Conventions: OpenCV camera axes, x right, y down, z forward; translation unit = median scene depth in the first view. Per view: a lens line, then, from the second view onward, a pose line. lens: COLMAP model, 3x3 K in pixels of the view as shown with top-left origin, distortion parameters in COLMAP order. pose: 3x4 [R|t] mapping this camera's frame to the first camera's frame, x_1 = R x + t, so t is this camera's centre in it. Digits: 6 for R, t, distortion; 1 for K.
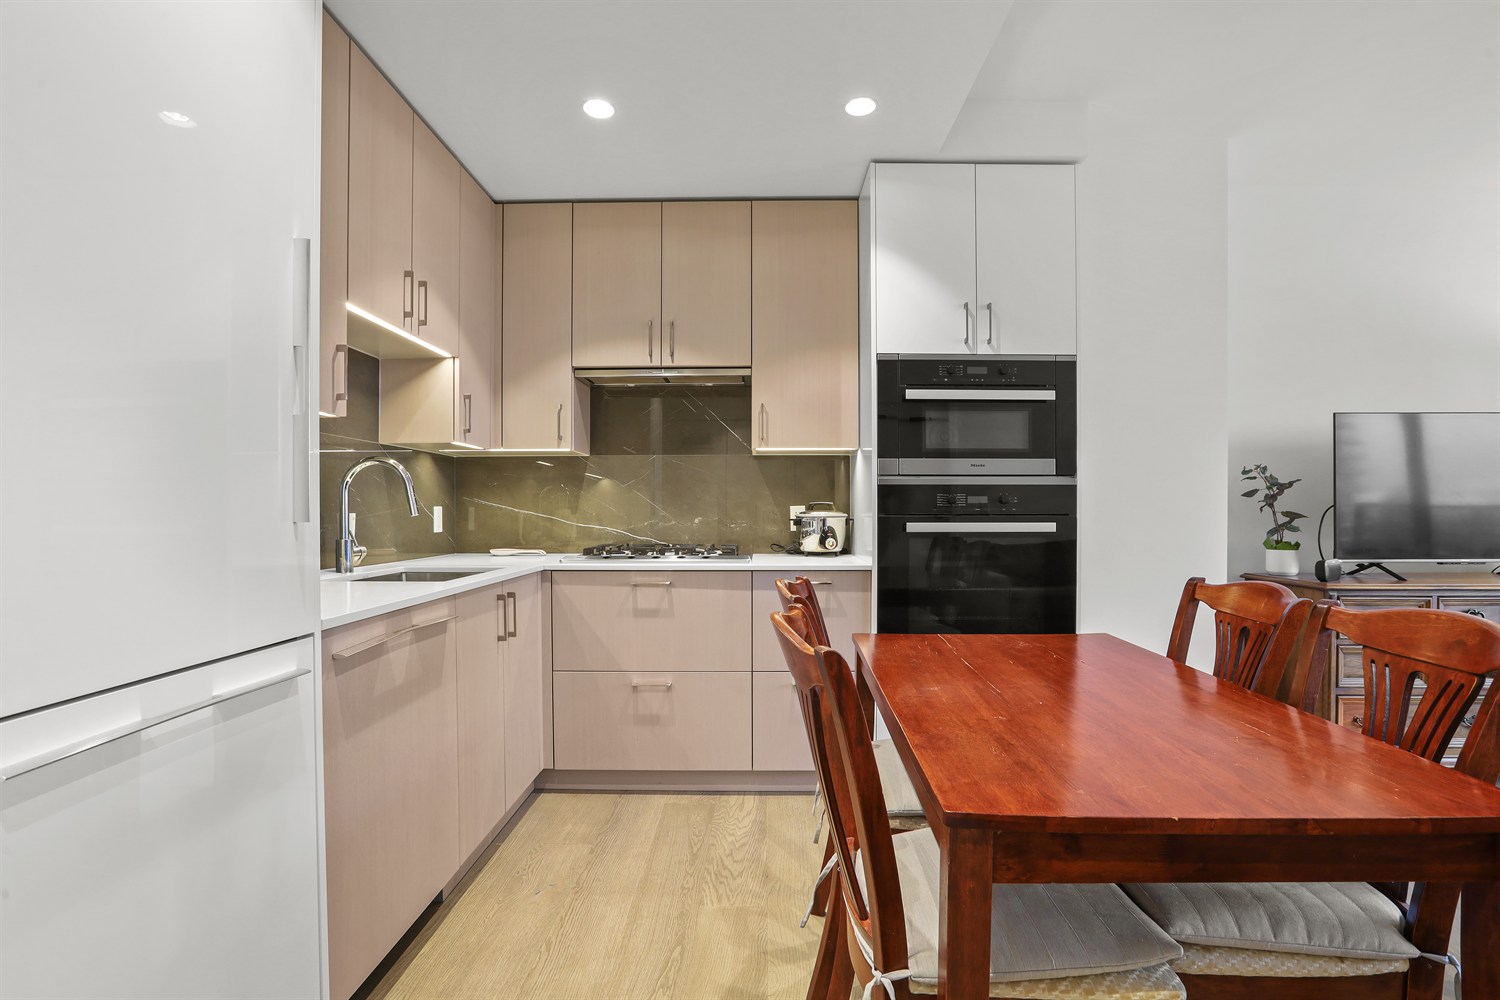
lens RADIAL K [[693.4, 0, 760.6], [0, 693.4, 511.6], [0, 0, 1]] dist [-0.062085, 0.023970]
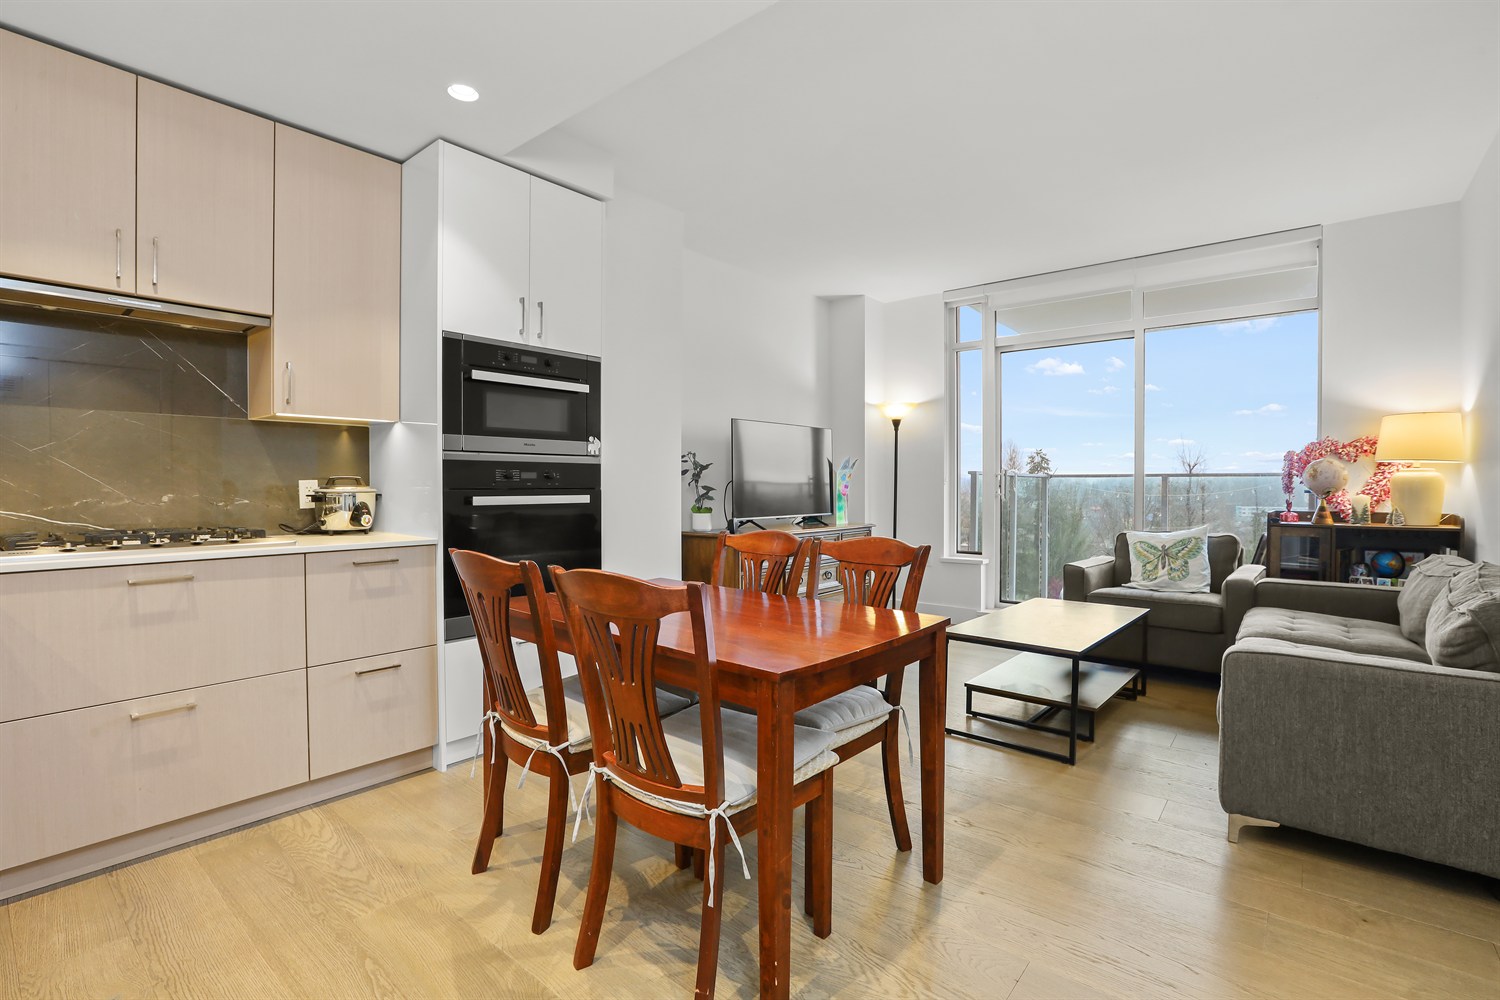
lens RADIAL K [[709.3, 0, 745.8], [0, 709.3, 484.3], [0, 0, 1]] dist [-0.037187, 0.012911]
pose [[0.629003, 0.000995, 0.777402, -0.348385], [0.001895, 0.999994, -0.002813, 0.000937], [-0.777401, 0.003242, 0.628997, 0.004687]]
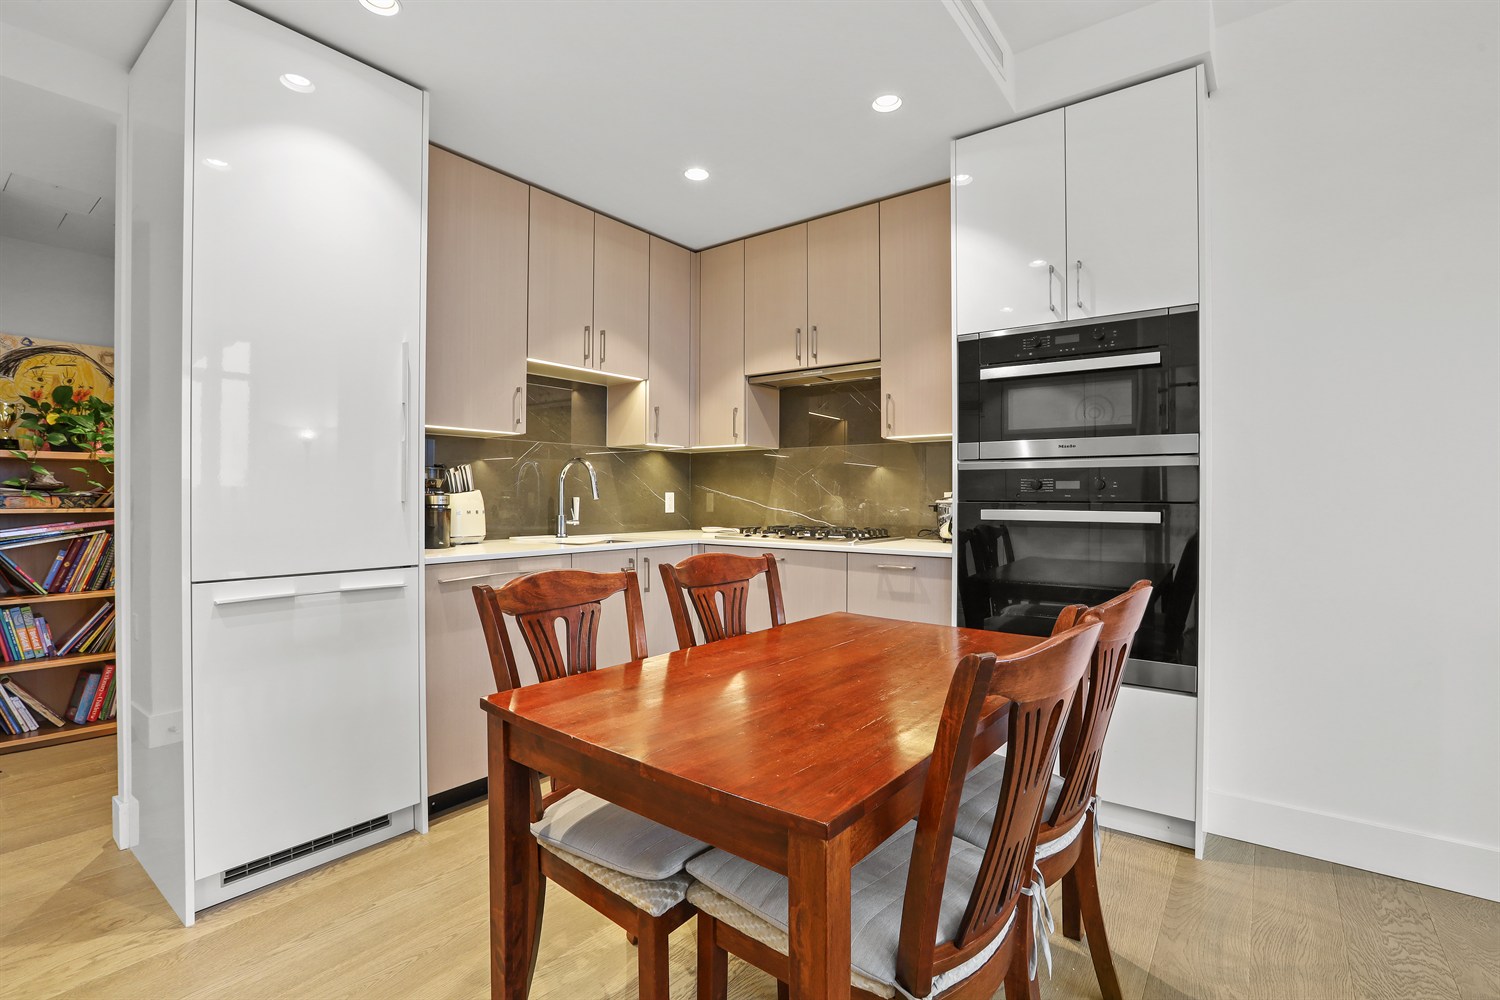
lens RADIAL K [[690.4, 0, 749.1], [0, 690.4, 494.4], [0, 0, 1]] dist [-0.055590, 0.016859]
pose [[0.799873, 0.001674, -0.600168, 0.503199], [-0.005277, 0.999977, -0.004244, 0.000678], [0.600147, 0.006561, 0.799863, 0.052055]]
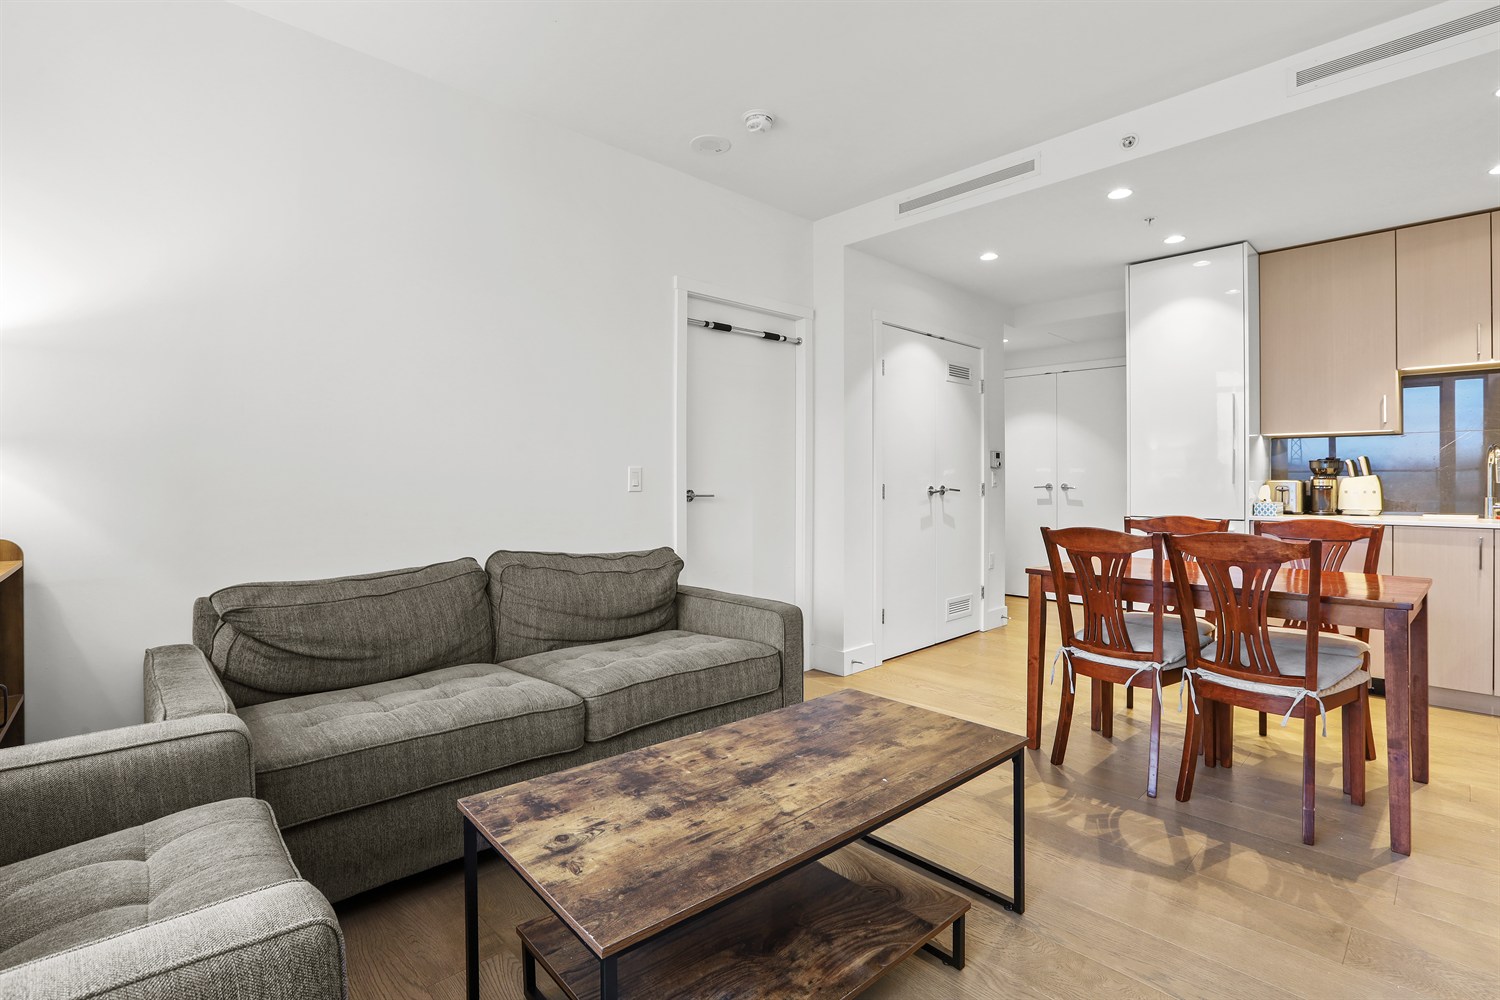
lens RADIAL K [[709.3, 0, 745.8], [0, 709.3, 484.3], [0, 0, 1]] dist [-0.037187, 0.012911]
pose [[-0.730582, 0.006887, -0.682791, 1.397575], [-0.002013, 0.999923, 0.012239, -0.003766], [0.682822, 0.010316, -0.730512, 0.778588]]
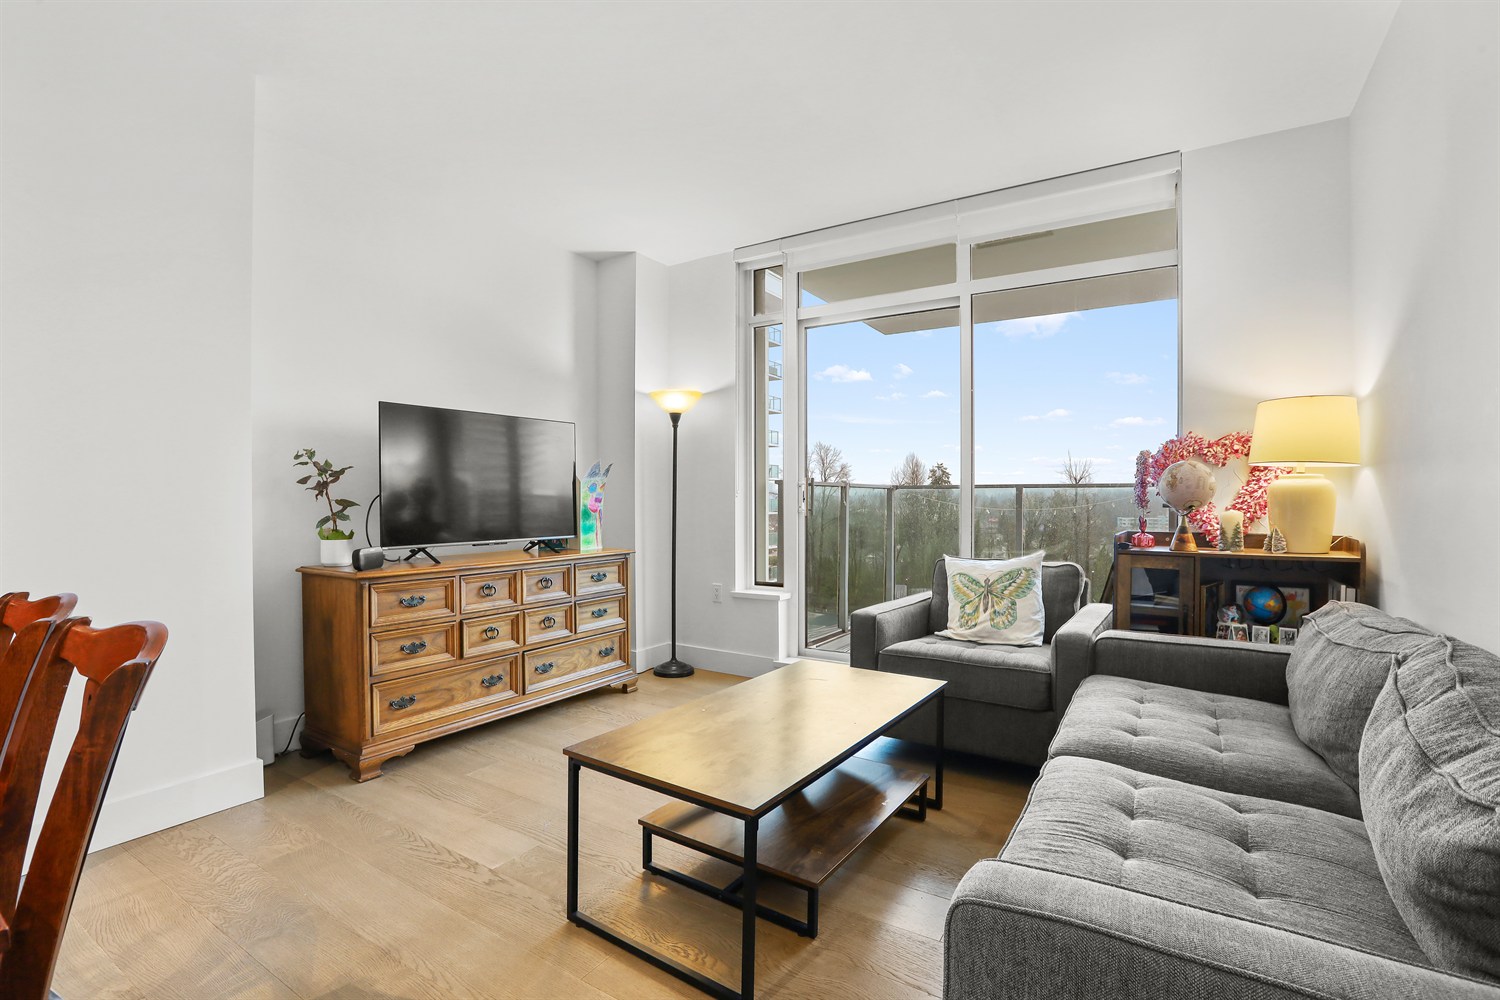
lens RADIAL K [[690.4, 0, 749.1], [0, 690.4, 494.4], [0, 0, 1]] dist [-0.055590, 0.016859]
pose [[0.536479, 0.003916, 0.843905, 0.309797], [0.003503, 0.999970, -0.006867, 0.001399], [-0.843907, 0.006640, 0.536449, -0.012029]]
